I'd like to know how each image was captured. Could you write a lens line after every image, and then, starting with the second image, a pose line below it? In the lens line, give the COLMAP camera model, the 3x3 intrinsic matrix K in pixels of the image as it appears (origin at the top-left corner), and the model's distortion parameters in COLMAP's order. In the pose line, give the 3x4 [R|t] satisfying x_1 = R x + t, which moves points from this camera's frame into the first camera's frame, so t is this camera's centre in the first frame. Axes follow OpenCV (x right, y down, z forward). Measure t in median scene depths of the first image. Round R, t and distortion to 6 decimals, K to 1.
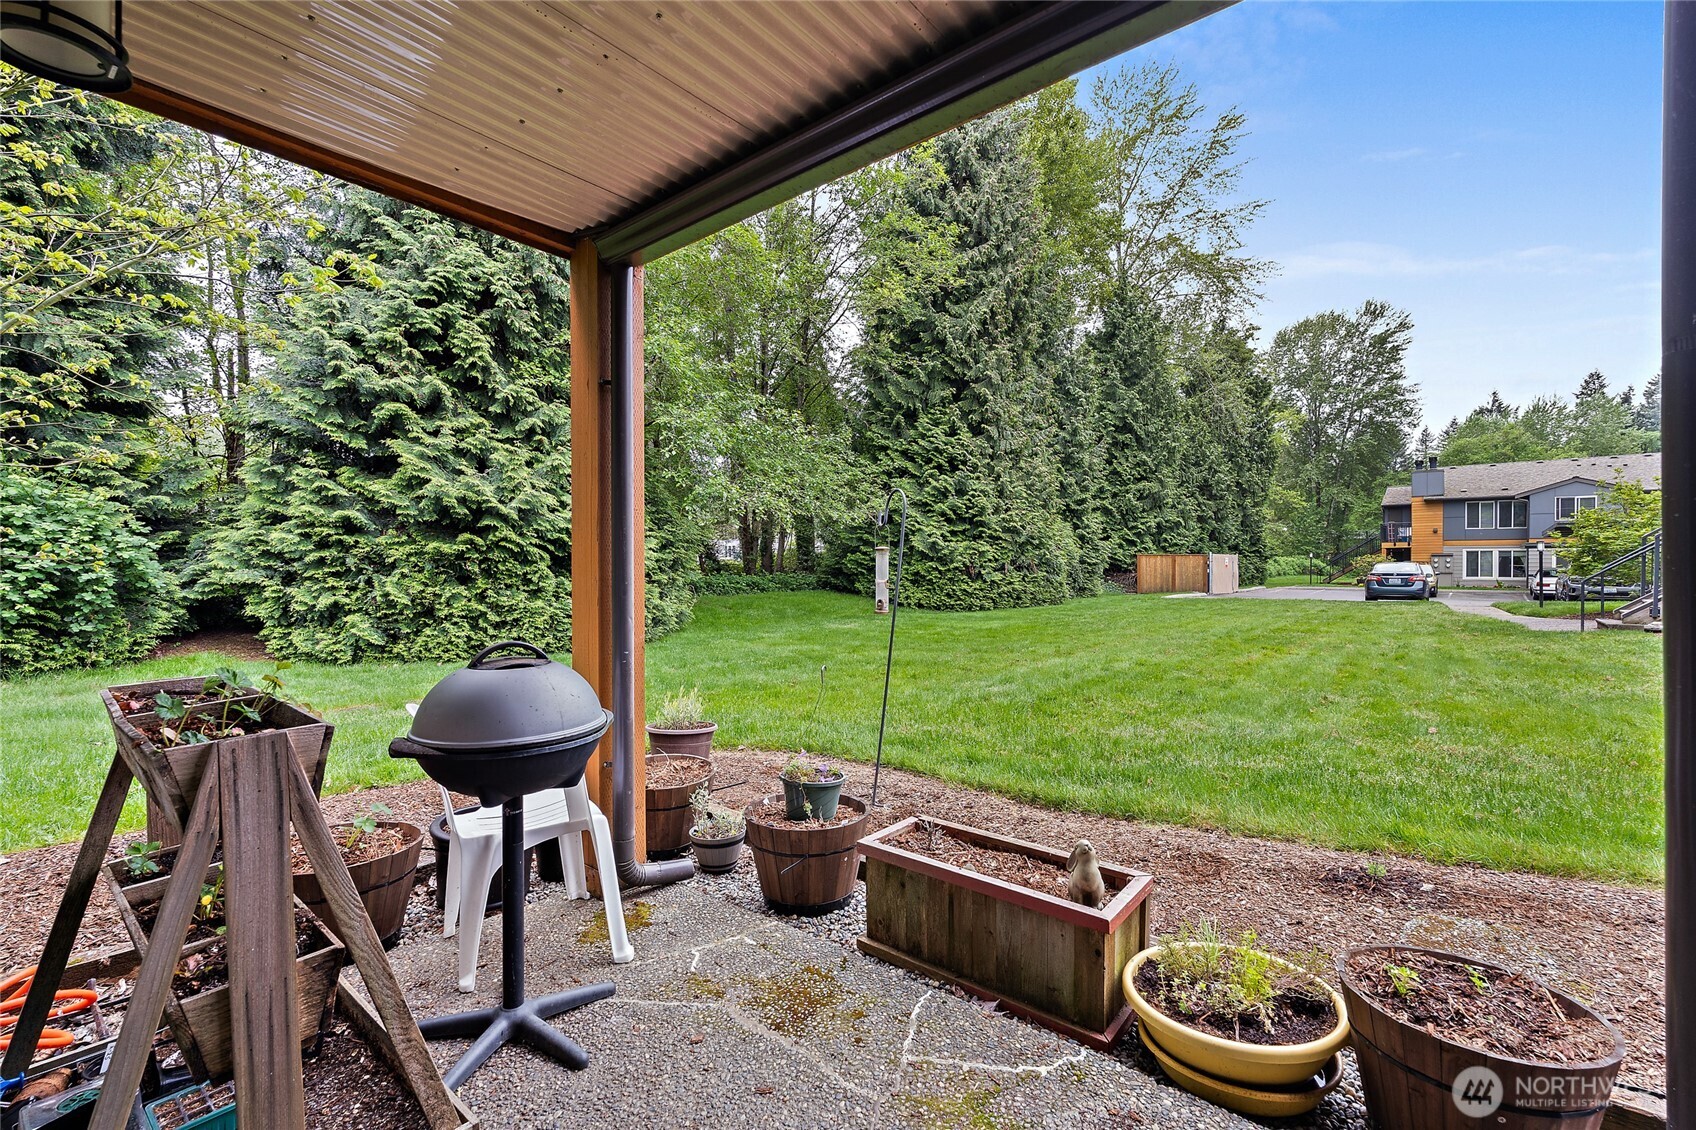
lens RADIAL K [[763.7, 0, 831.2], [0, 763.7, 570.5], [0, 0, 1]] dist [-0.005877, 0.000379]
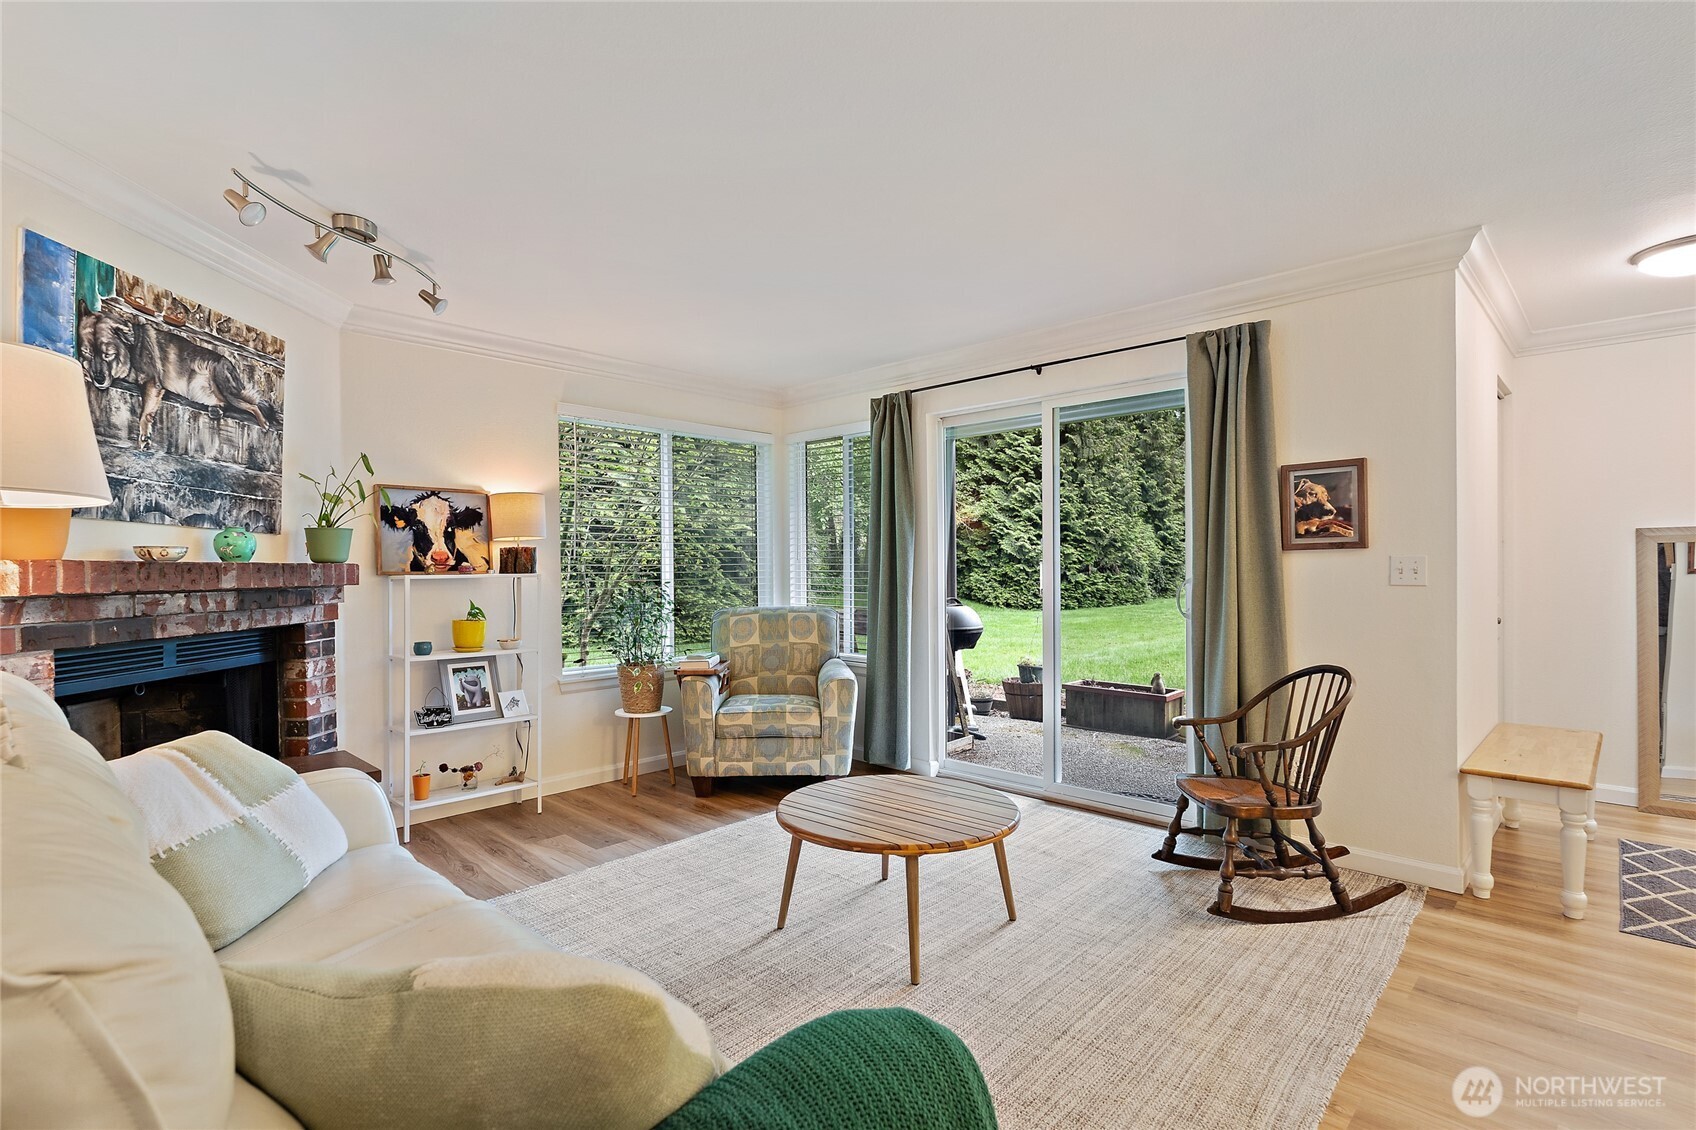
lens RADIAL K [[808.5, 0, 842.1], [0, 808.5, 570.0], [0, 0, 1]] dist [-0.001495, 0.000574]
pose [[0.998021, -0.004673, -0.062700, -0.042927], [0.004464, 0.999984, -0.003473, 0.000064], [0.062716, 0.003186, 0.998026, -0.137889]]
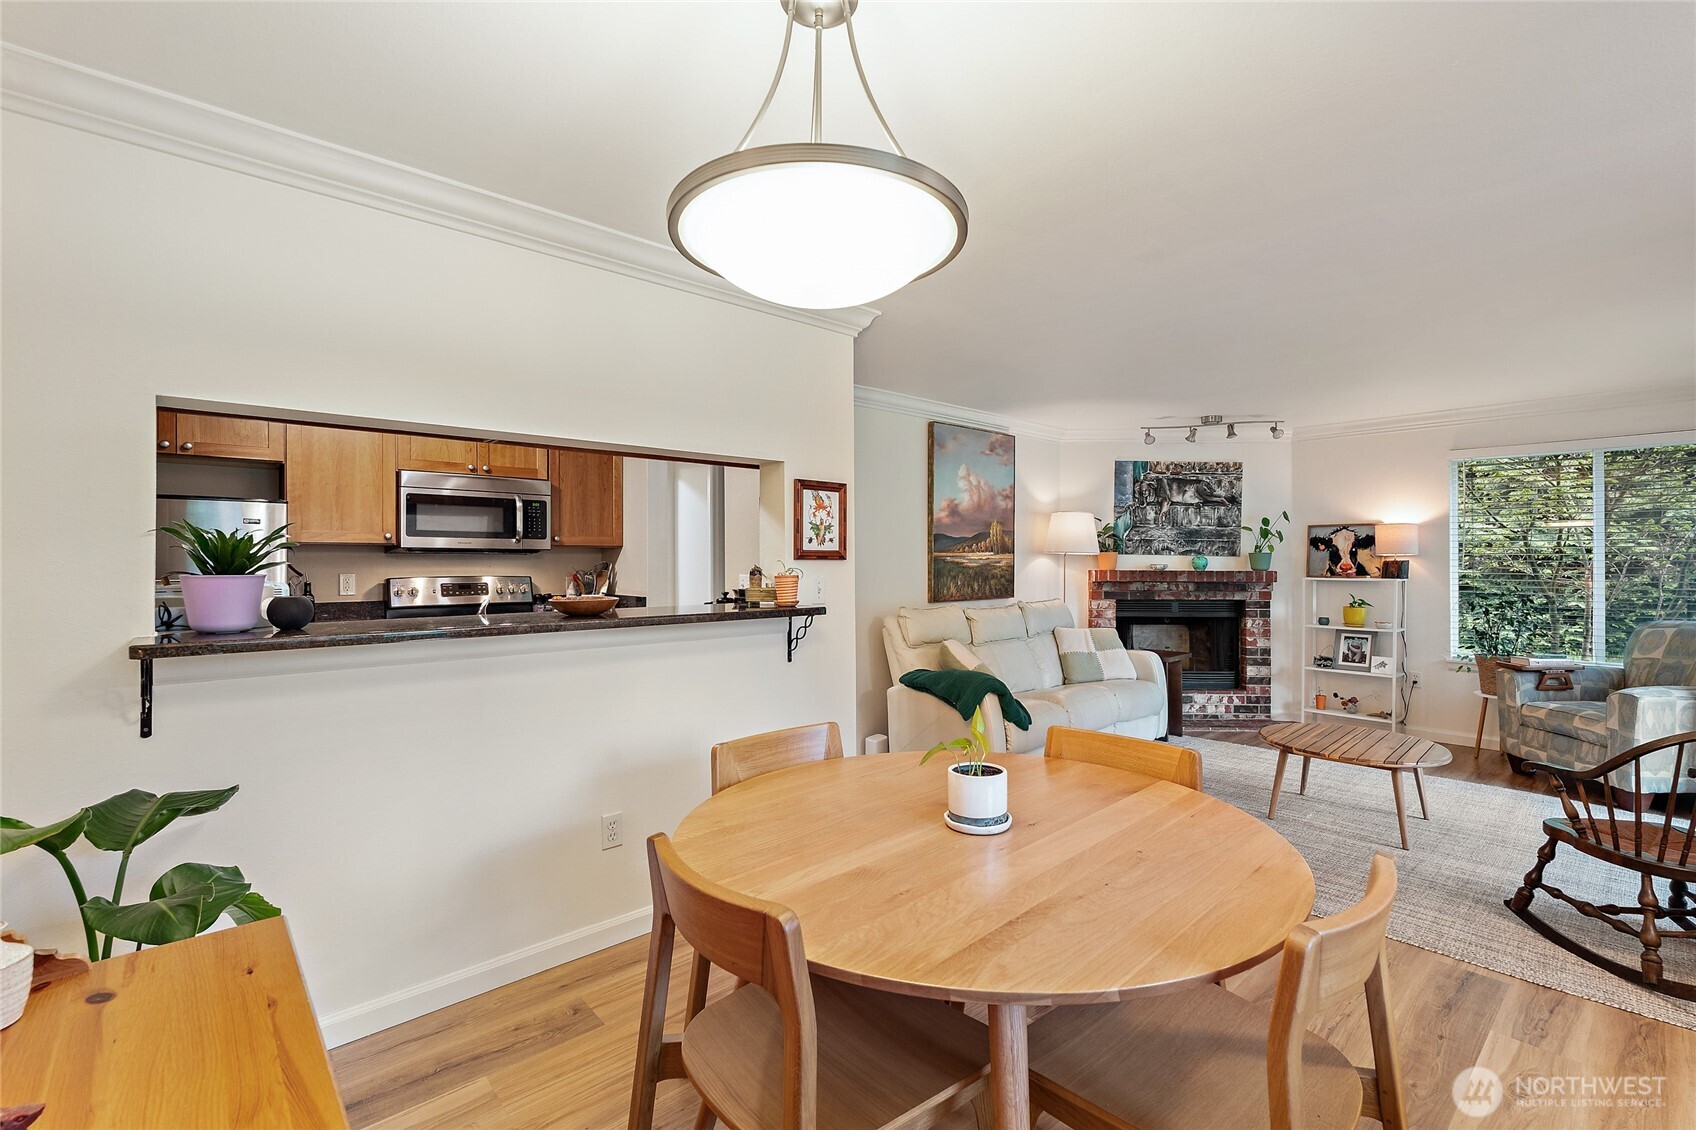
lens RADIAL K [[763.7, 0, 859.1], [0, 763.7, 561.1], [0, 0, 1]] dist [-0.005877, 0.000379]
pose [[-0.129652, 0.001978, -0.991558, 0.499018], [-0.008206, 0.999962, 0.003067, -0.014955], [0.991526, 0.008534, -0.129631, -0.038416]]
